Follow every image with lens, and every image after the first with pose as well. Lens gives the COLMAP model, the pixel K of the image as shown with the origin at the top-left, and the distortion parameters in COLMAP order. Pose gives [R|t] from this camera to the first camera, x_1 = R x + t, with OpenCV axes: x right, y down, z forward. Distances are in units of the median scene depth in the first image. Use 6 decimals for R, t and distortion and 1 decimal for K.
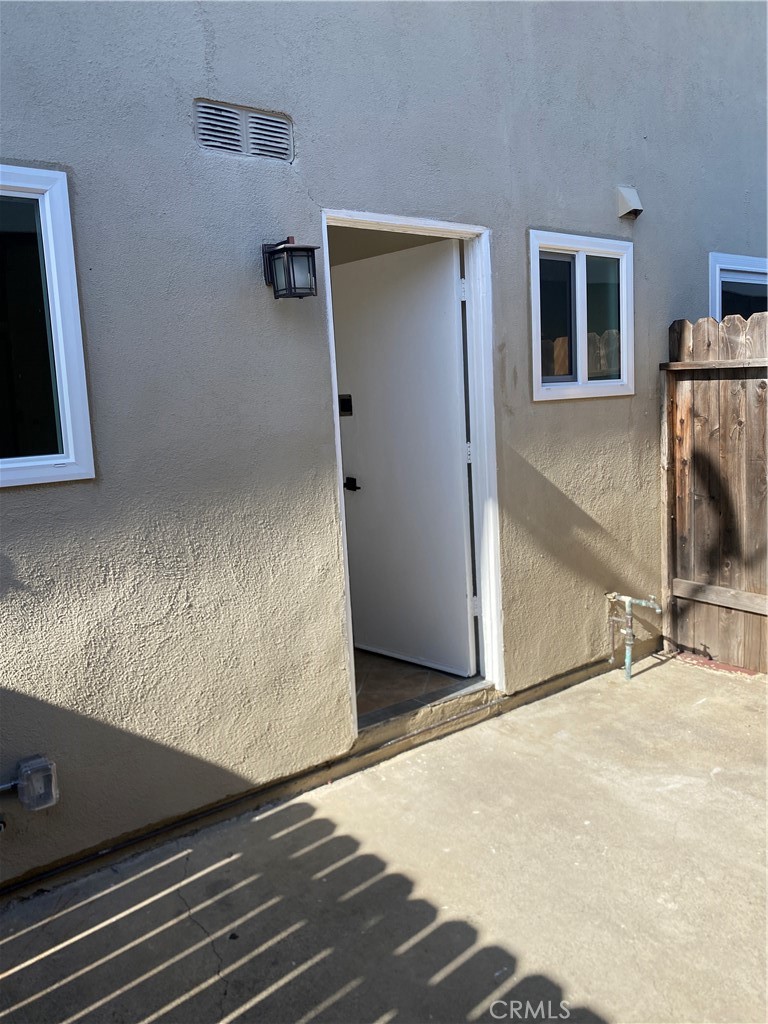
lens RADIAL K [[778.4, 0, 384.4], [0, 778.4, 511.4], [0, 0, 1]] dist [0.032399, -0.037641]
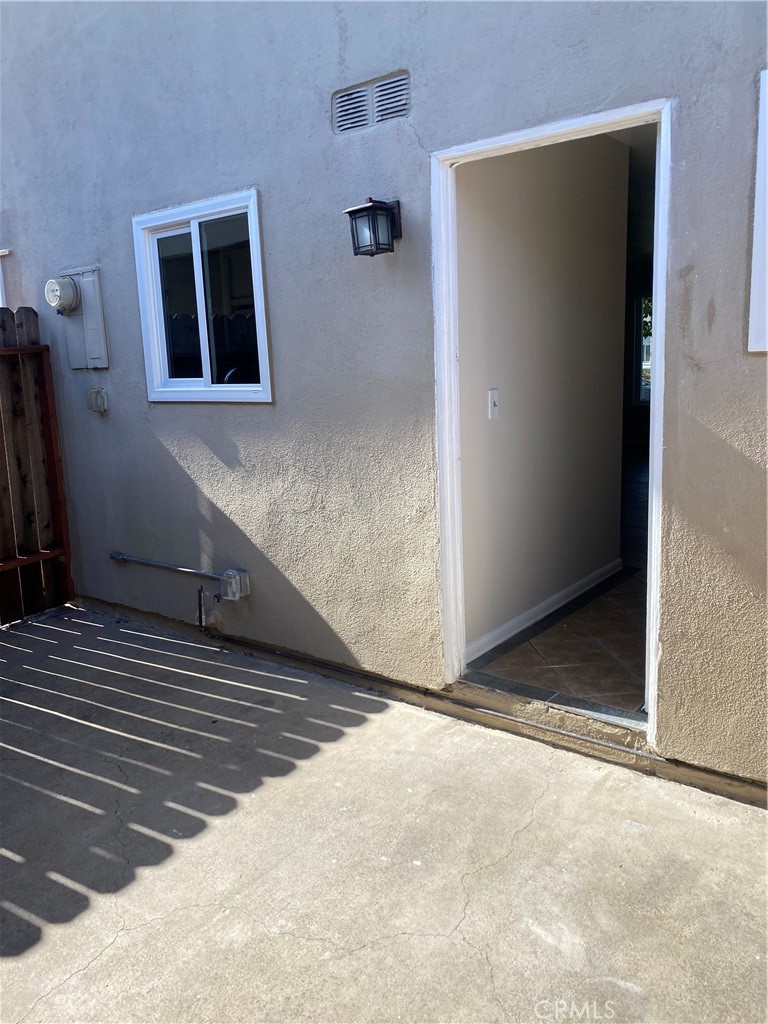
lens RADIAL K [[778.4, 0, 378.9], [0, 778.4, 503.3], [0, 0, 1]] dist [0.032399, -0.037641]
pose [[0.271055, 0.222051, -0.936602, 0.951092], [-0.111147, 0.973740, 0.198690, -0.148085], [0.956125, 0.050245, 0.288617, 0.687726]]
